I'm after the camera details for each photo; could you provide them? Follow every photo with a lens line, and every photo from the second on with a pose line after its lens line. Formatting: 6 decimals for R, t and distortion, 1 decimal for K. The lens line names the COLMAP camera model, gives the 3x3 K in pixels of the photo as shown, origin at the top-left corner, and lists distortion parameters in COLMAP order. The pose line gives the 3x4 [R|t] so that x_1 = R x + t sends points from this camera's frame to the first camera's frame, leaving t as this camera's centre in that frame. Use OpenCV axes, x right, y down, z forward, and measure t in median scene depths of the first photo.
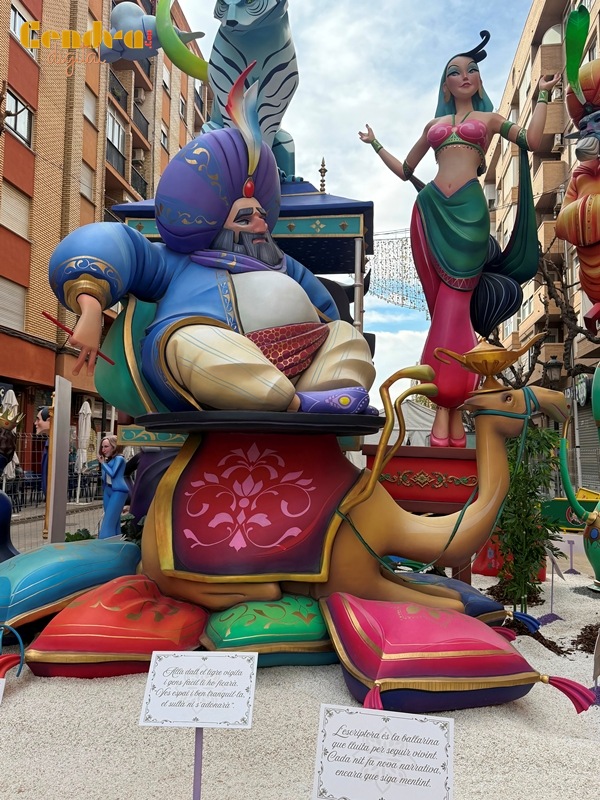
lens RADIAL K [[712.9, 0, 296.1], [0, 712.9, 396.3], [0, 0, 1]] dist [0.161592, -0.330004]
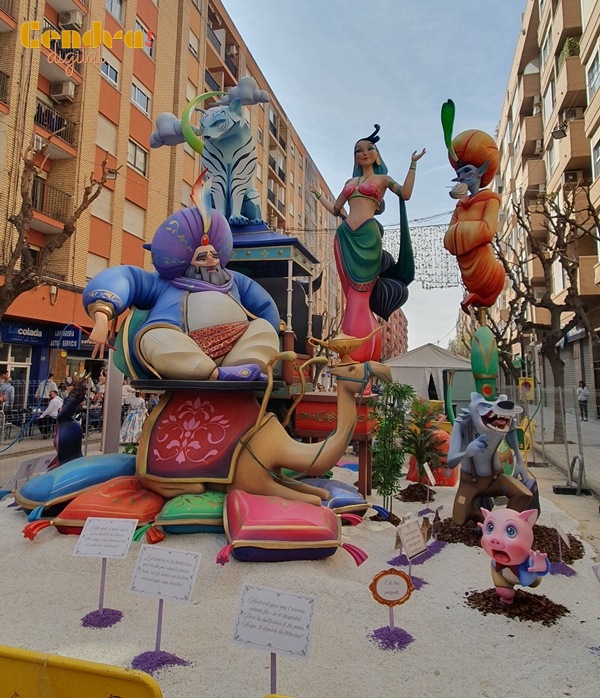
lens RADIAL K [[561.4, 0, 298.8], [0, 561.4, 295.4], [0, 0, 1]] dist [0.003706, 0.004452]
pose [[0.991359, -0.018438, -0.129873, 0.250750], [0.009247, 0.997432, -0.071018, -0.054259], [0.130849, 0.069204, 0.988984, -0.194059]]
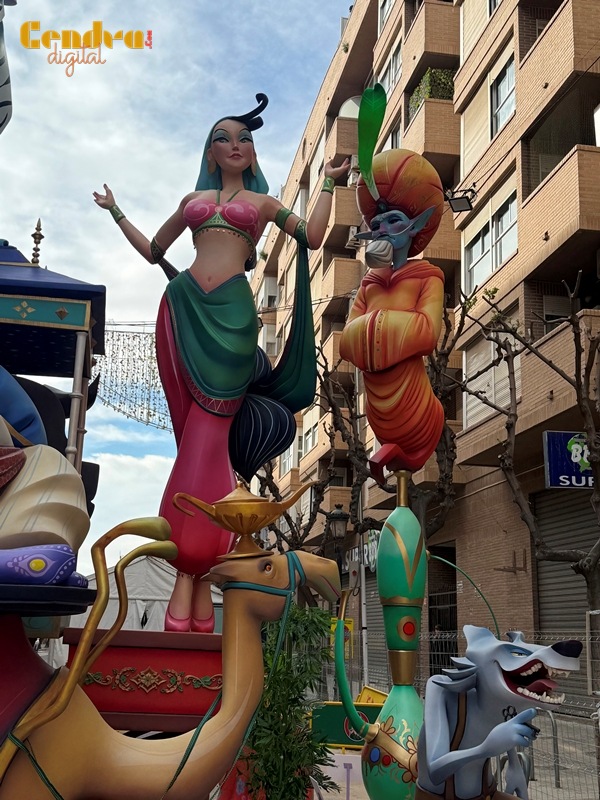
lens RADIAL K [[993.6, 0, 298.2], [0, 993.6, 391.3], [0, 0, 1]] dist [0.194663, -0.442392]
pose [[0.955027, 0.084251, 0.284298, 0.012564], [-0.039285, 0.986284, -0.160317, -0.008752], [-0.293905, 0.141939, 0.945237, -0.004836]]
